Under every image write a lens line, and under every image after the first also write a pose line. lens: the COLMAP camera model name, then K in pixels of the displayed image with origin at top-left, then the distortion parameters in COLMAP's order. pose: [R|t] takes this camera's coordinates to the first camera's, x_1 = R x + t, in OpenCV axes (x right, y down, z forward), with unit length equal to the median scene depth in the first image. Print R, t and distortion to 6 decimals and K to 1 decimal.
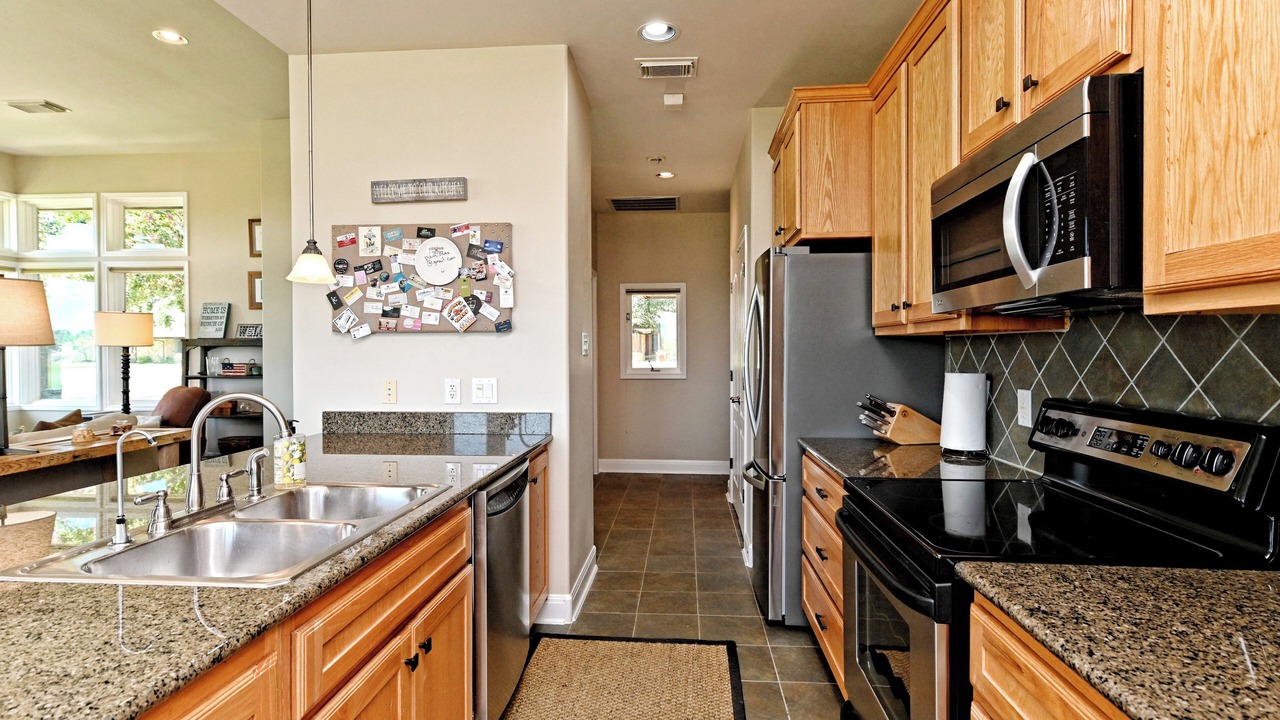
lens RADIAL K [[644.1, 0, 640.0], [0, 644.1, 360.0], [0, 0, 1]] dist [0.000249, -0.000004]
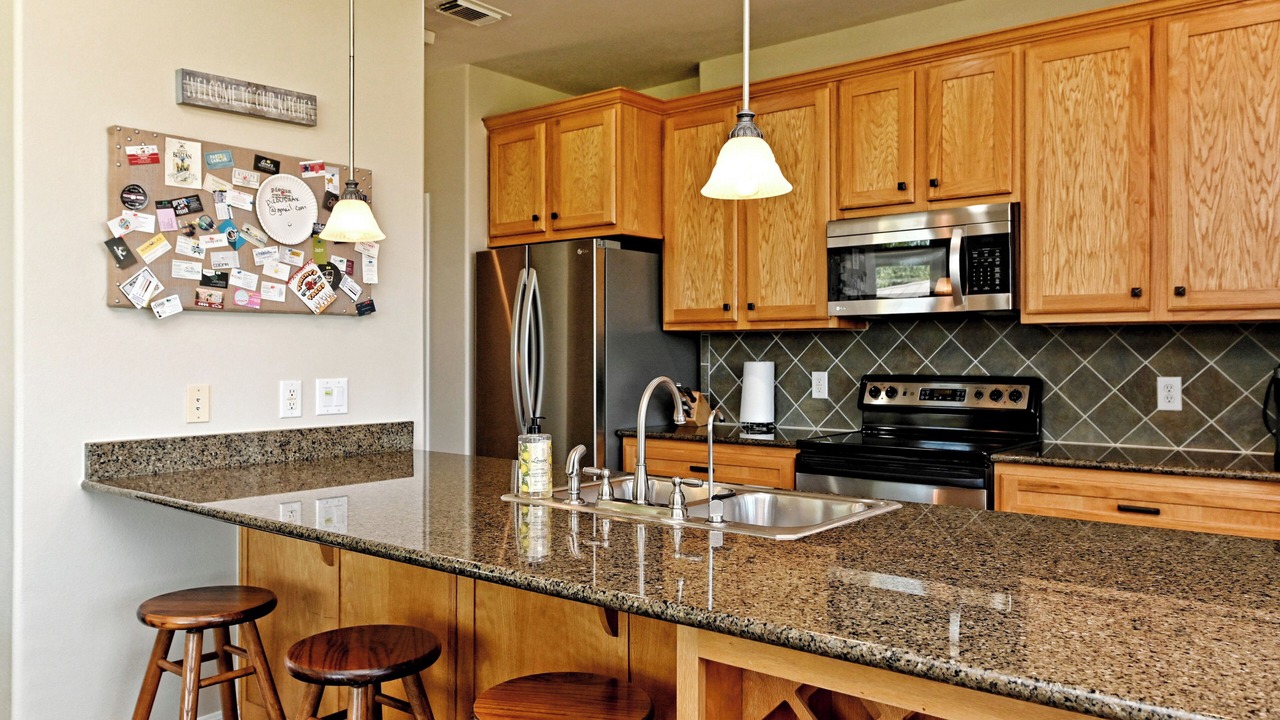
lens RADIAL K [[945.3, 0, 642.9], [0, 945.3, 342.2], [0, 0, 1]] dist [-0.002017, -0.000490]
pose [[0.565499, 0.008515, 0.824705, -0.930796], [0.012423, 0.999745, -0.018840, 0.011918], [-0.824655, 0.020899, 0.565250, 0.119251]]
